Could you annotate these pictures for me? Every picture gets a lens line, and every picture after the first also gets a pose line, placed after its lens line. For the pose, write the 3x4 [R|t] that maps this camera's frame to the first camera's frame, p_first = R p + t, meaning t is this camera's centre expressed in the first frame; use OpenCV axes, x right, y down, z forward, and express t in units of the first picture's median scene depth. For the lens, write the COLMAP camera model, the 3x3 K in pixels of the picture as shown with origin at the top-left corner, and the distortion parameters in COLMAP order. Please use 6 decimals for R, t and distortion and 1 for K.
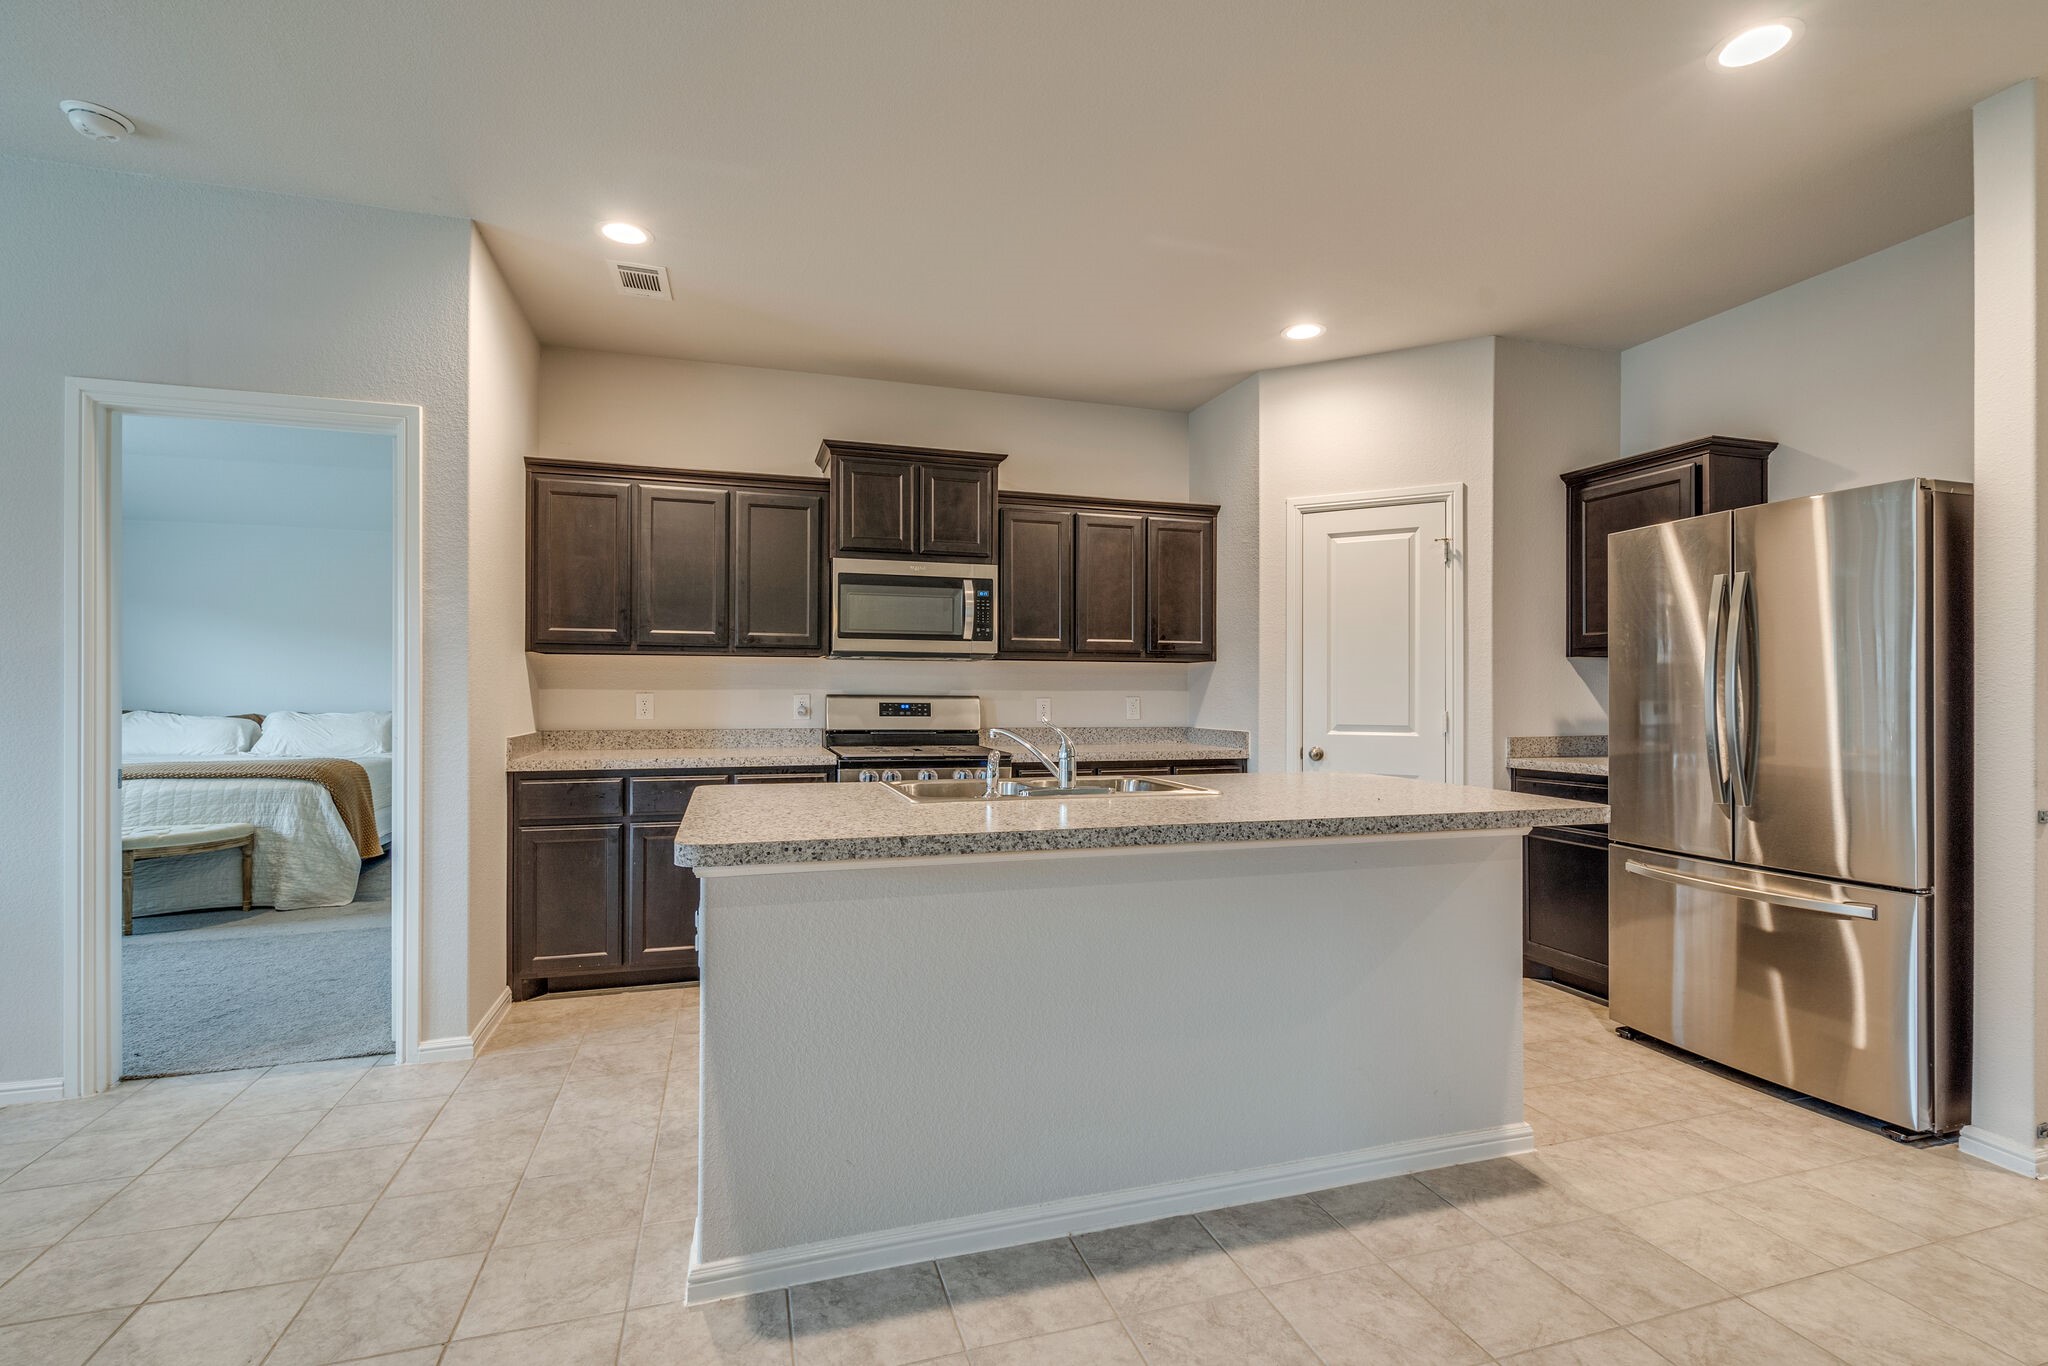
lens RADIAL K [[926.4, 0, 1022.8], [0, 926.4, 692.6], [0, 0, 1]] dist [-0.007827, 0.003178]
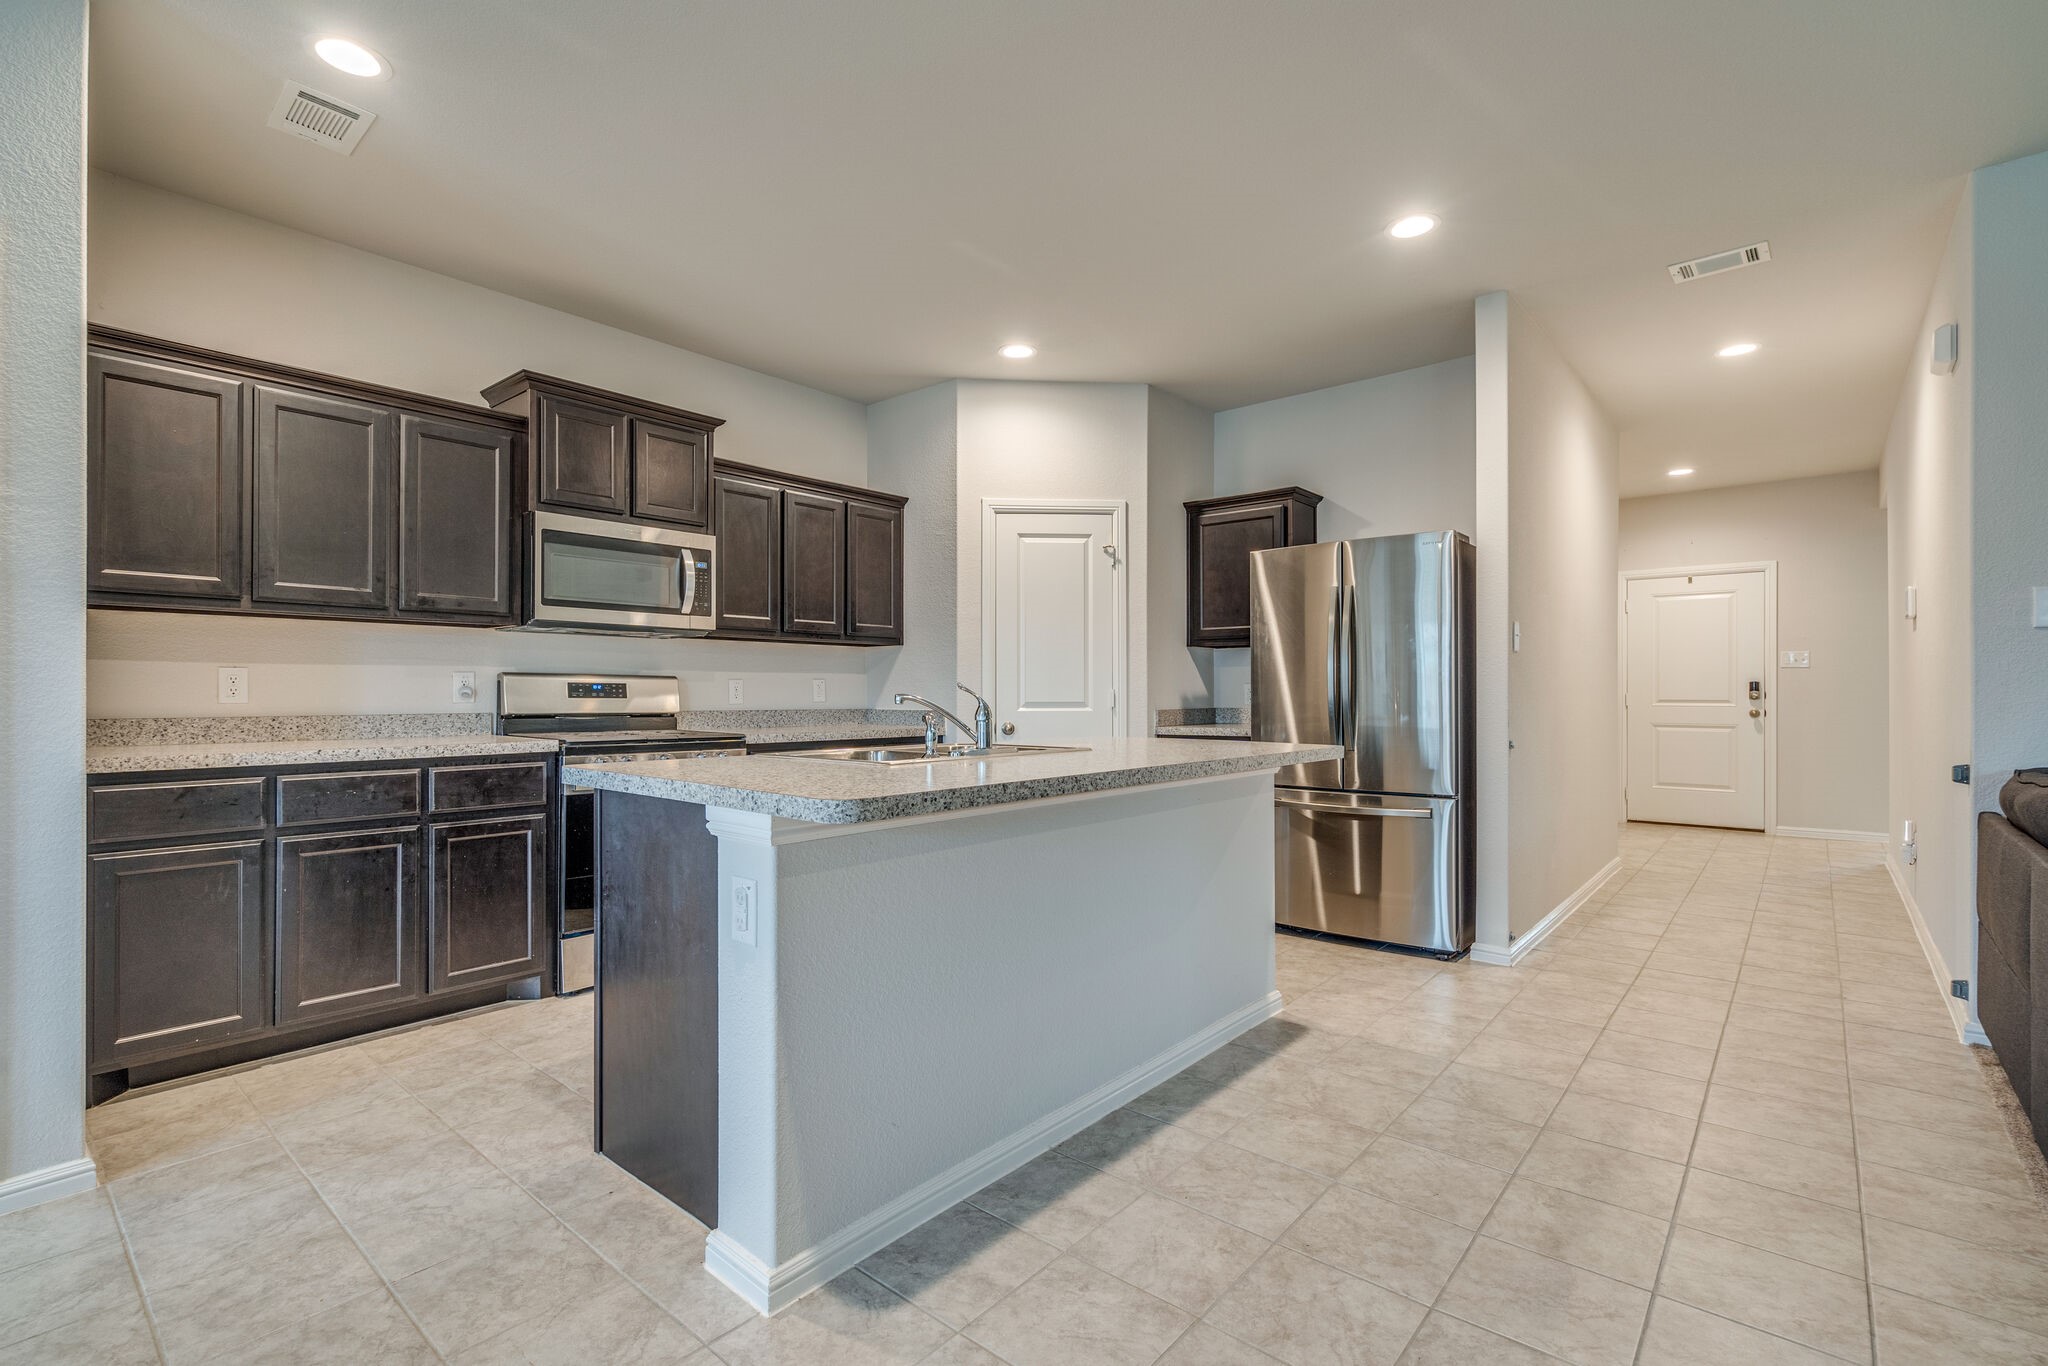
lens RADIAL K [[926.4, 0, 1023.7], [0, 926.4, 688.0], [0, 0, 1]] dist [-0.007827, 0.003178]
pose [[0.846684, -0.000230, 0.532097, -0.304065], [0.001690, 0.999996, -0.002257, 0.022680], [-0.532094, 0.002810, 0.846681, 0.045020]]
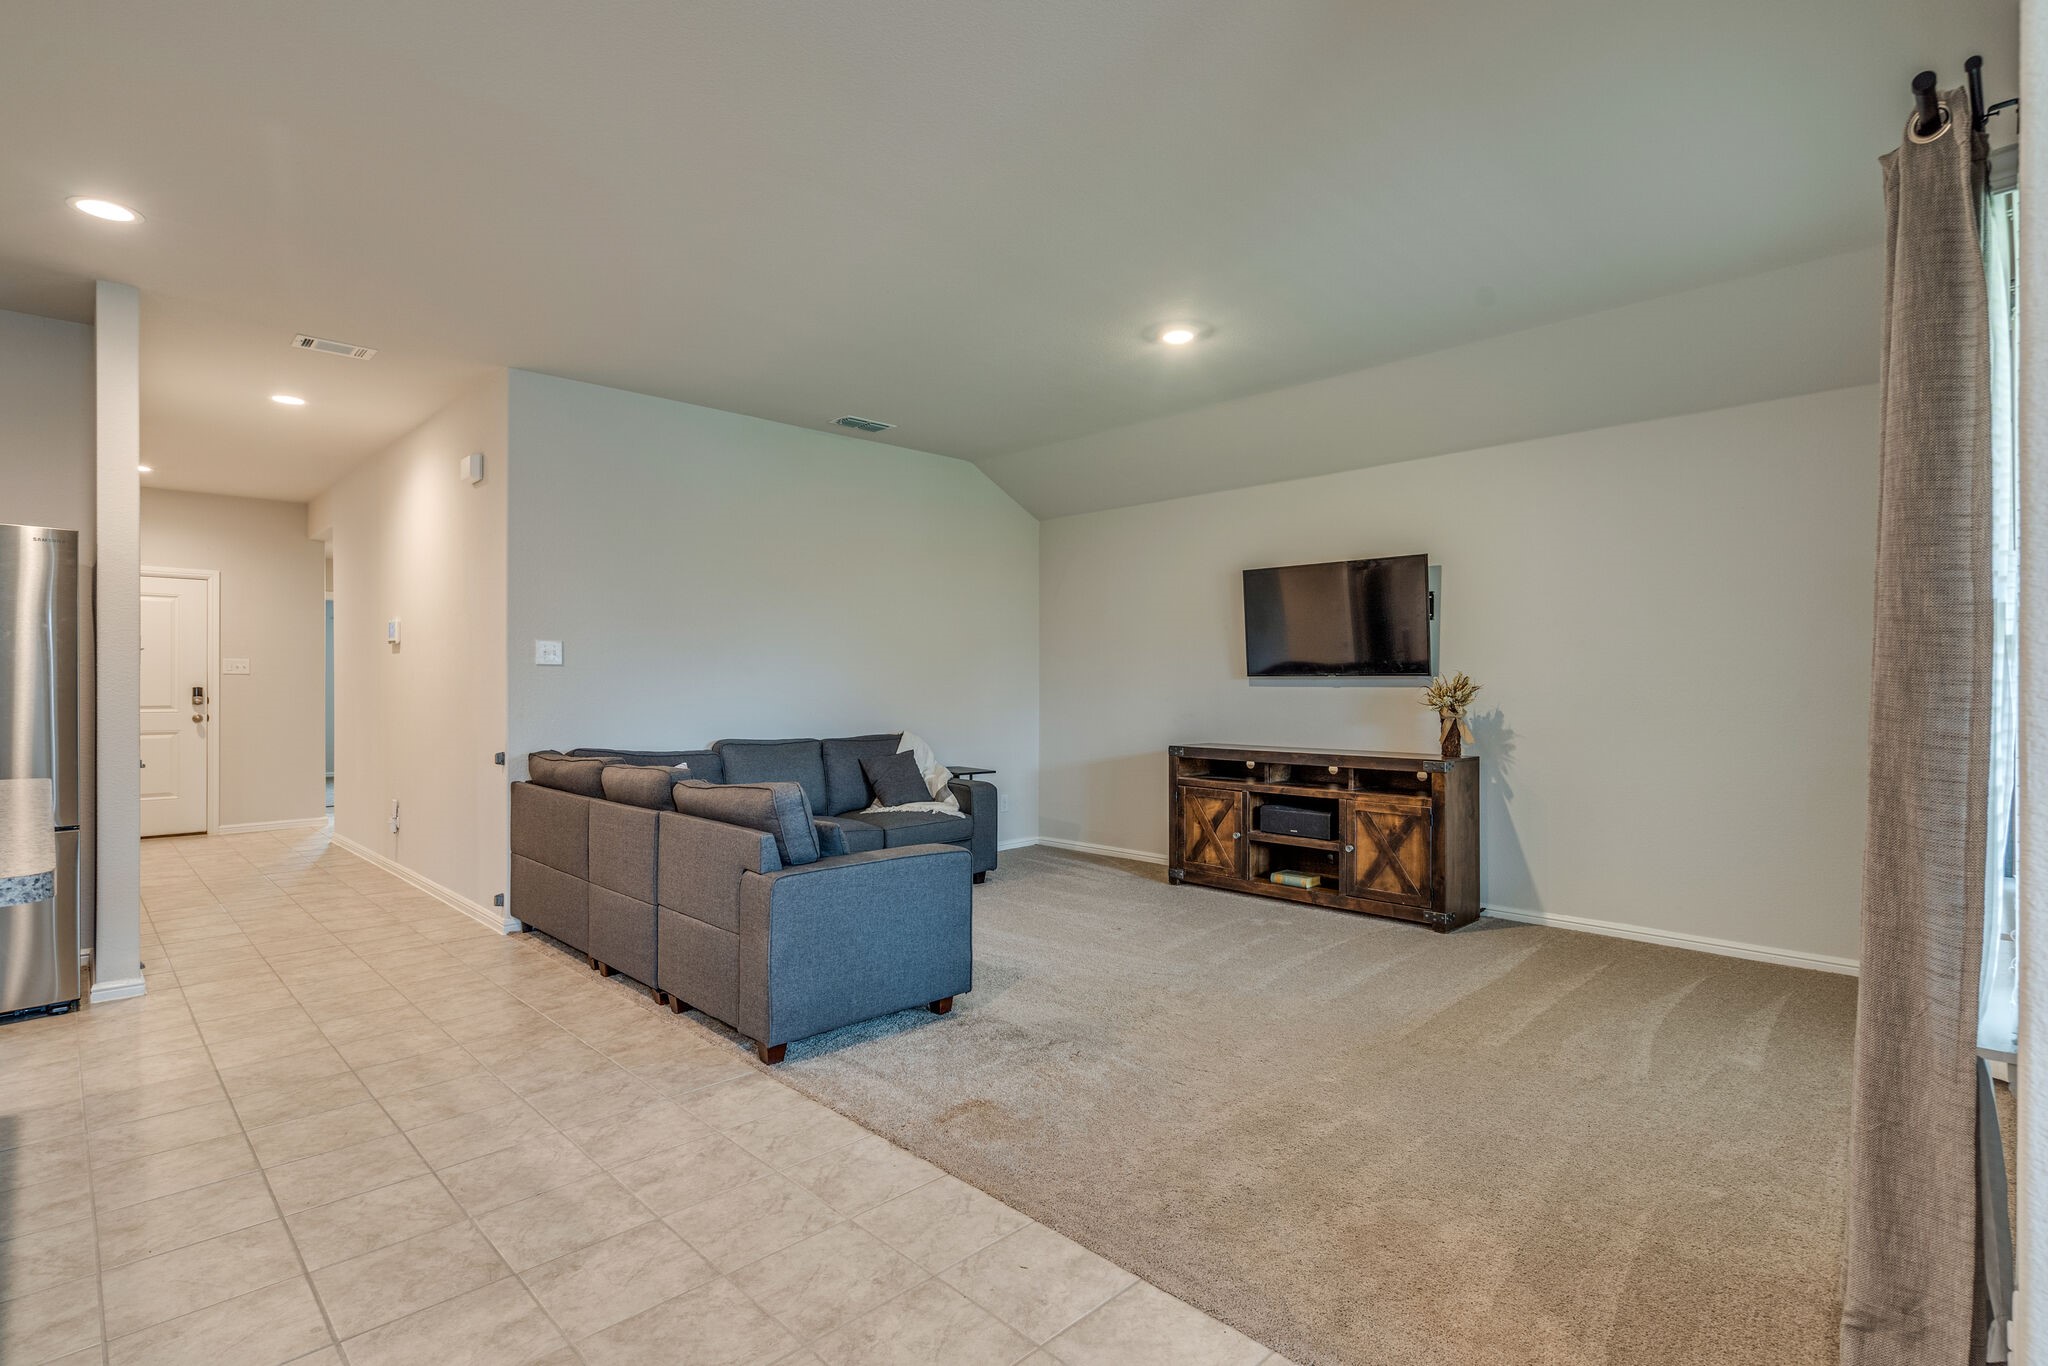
lens RADIAL K [[992.4, 0, 1021.0], [0, 992.4, 680.1], [0, 0, 1]] dist [0.002988, -0.001924]
pose [[-0.461059, 0.004096, 0.887360, -0.661801], [-0.002531, 0.999979, -0.005931, -0.000621], [-0.887366, -0.004980, -0.461039, 0.277188]]
